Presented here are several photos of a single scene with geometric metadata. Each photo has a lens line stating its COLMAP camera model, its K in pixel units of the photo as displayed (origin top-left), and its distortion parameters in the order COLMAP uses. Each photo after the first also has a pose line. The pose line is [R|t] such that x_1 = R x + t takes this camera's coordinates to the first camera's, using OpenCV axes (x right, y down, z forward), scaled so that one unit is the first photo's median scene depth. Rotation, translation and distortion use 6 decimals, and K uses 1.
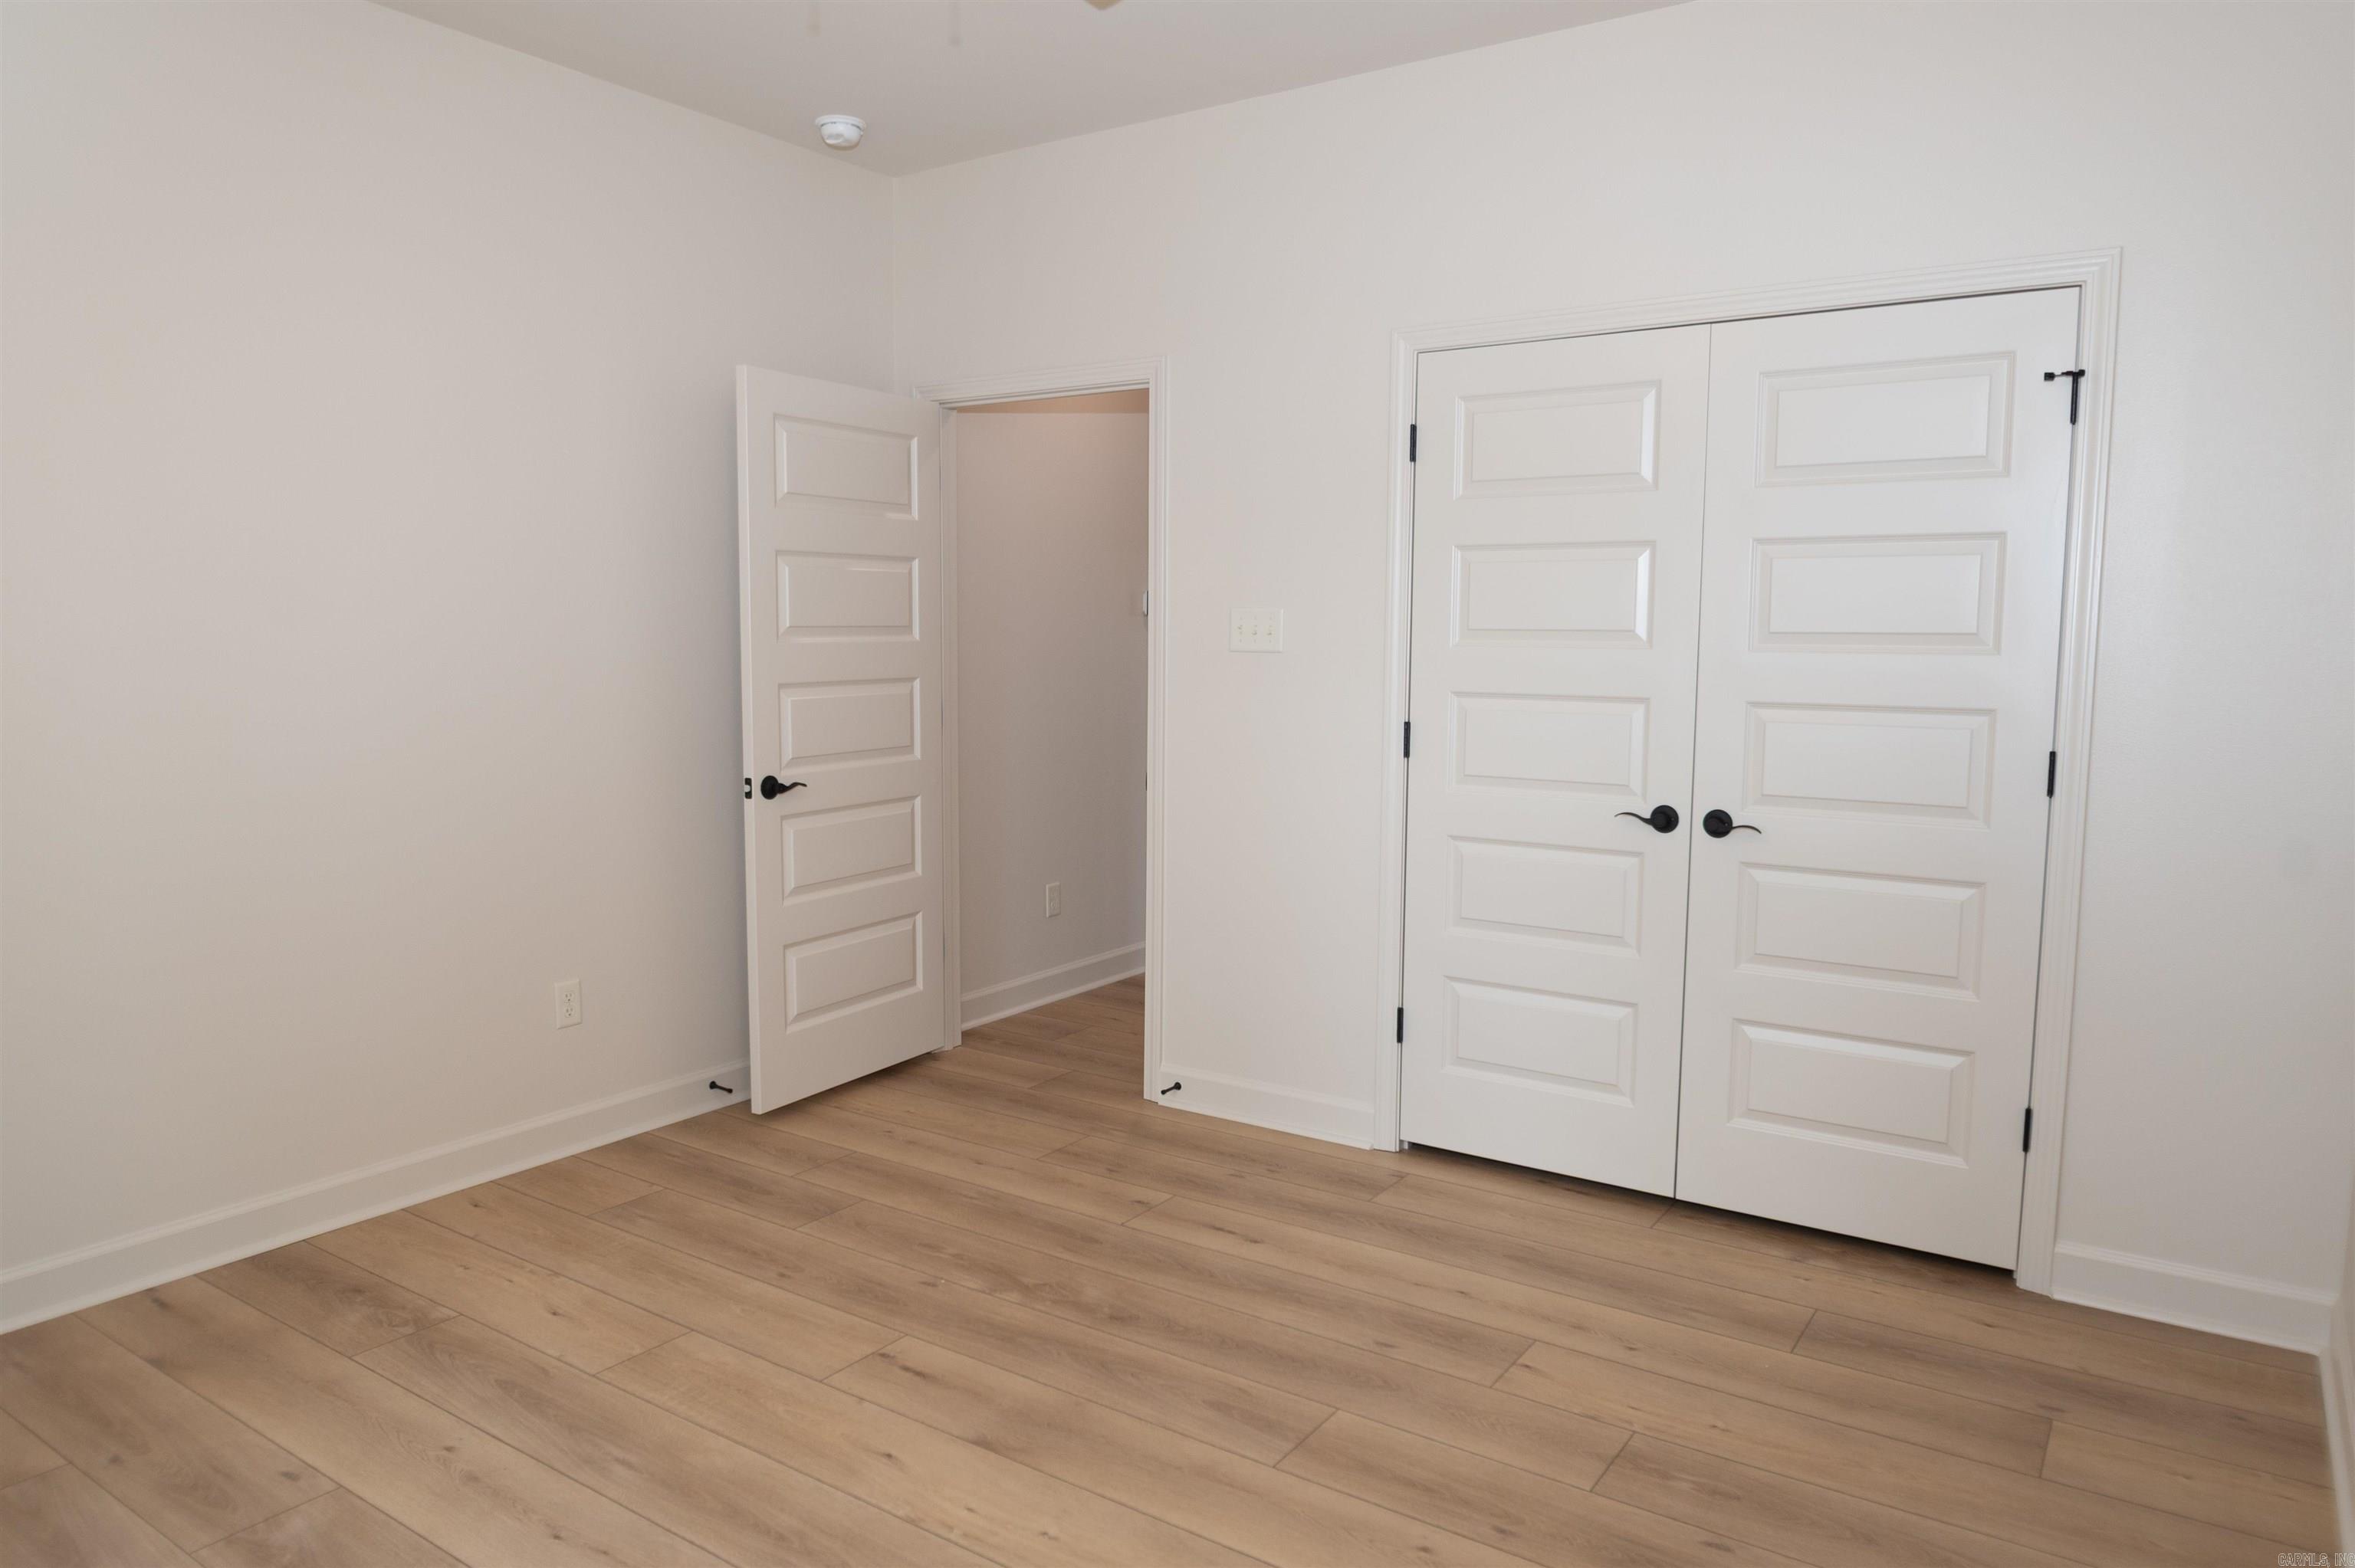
lens RADIAL K [[1526.5, 0, 1130.5], [0, 1526.5, 782.8], [0, 0, 1]] dist [-0.019867, 0.001434]
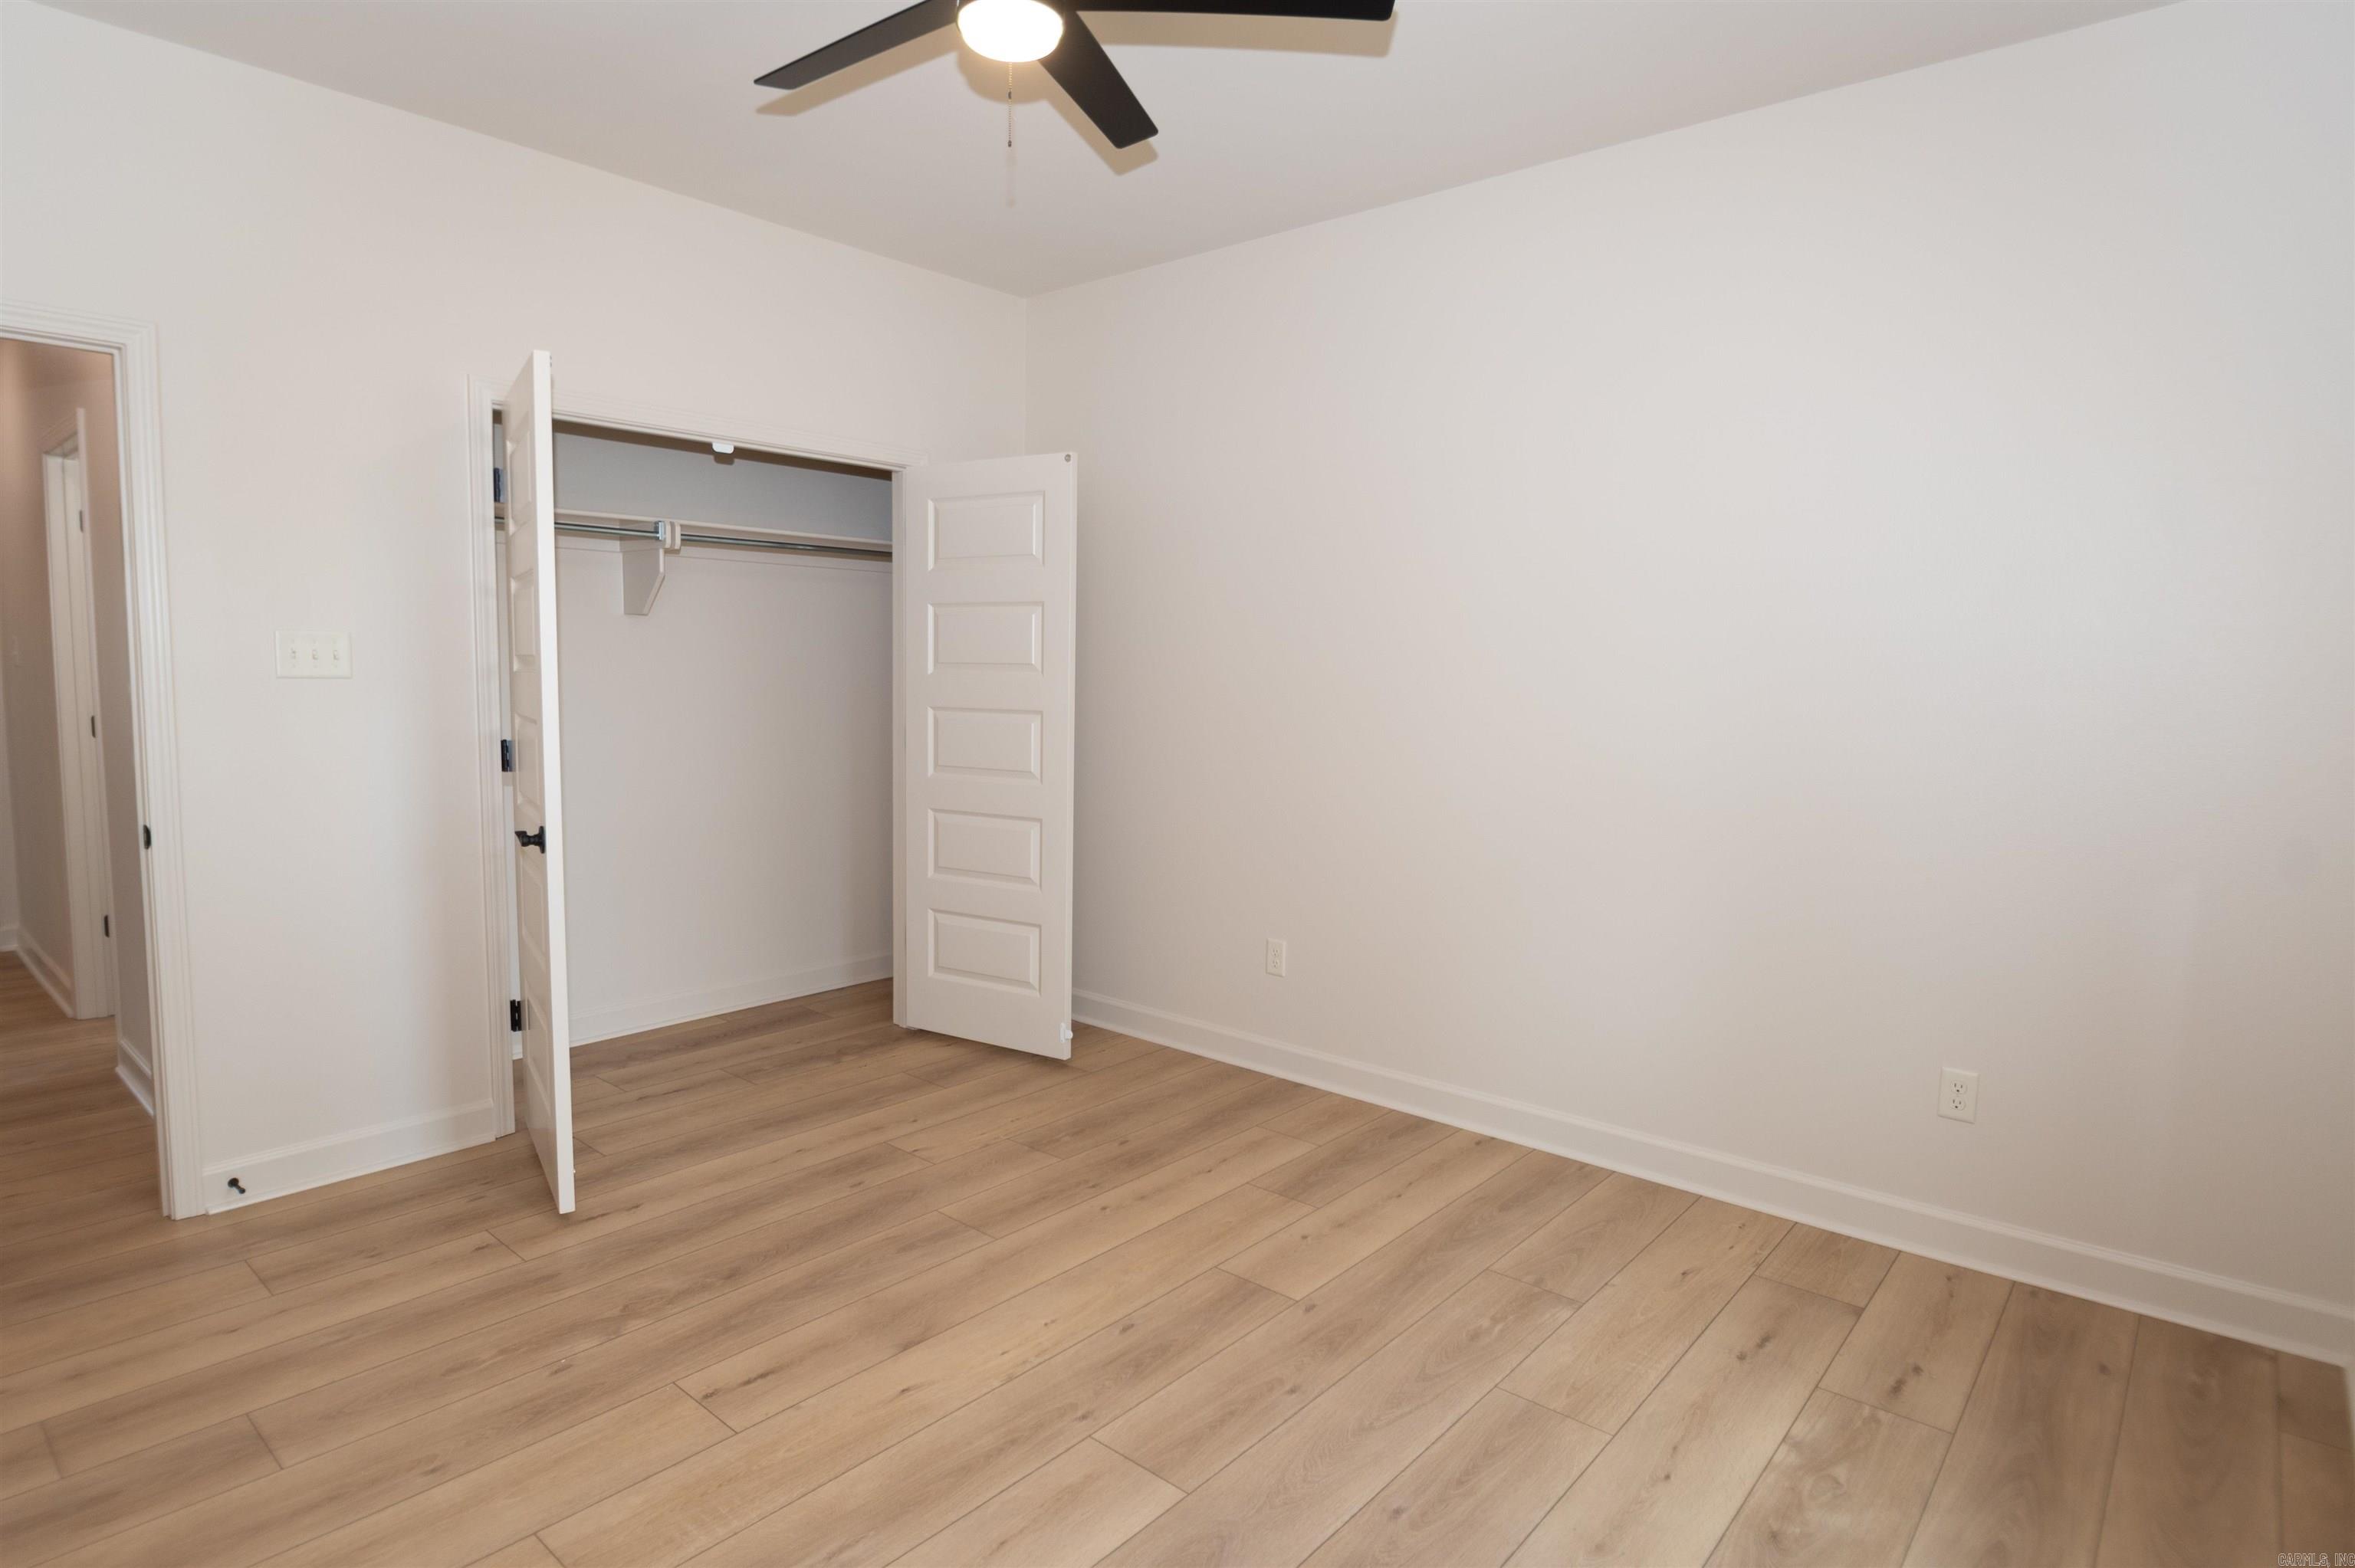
lens RADIAL K [[1262.5, 0, 1127.1], [0, 1262.5, 785.4], [0, 0, 1]] dist [0.002435, -0.016023]
pose [[0.119455, -0.097386, 0.988052, -0.806959], [0.088051, 0.992295, 0.087159, -0.056995], [-0.988928, 0.076587, 0.127109, 0.537051]]
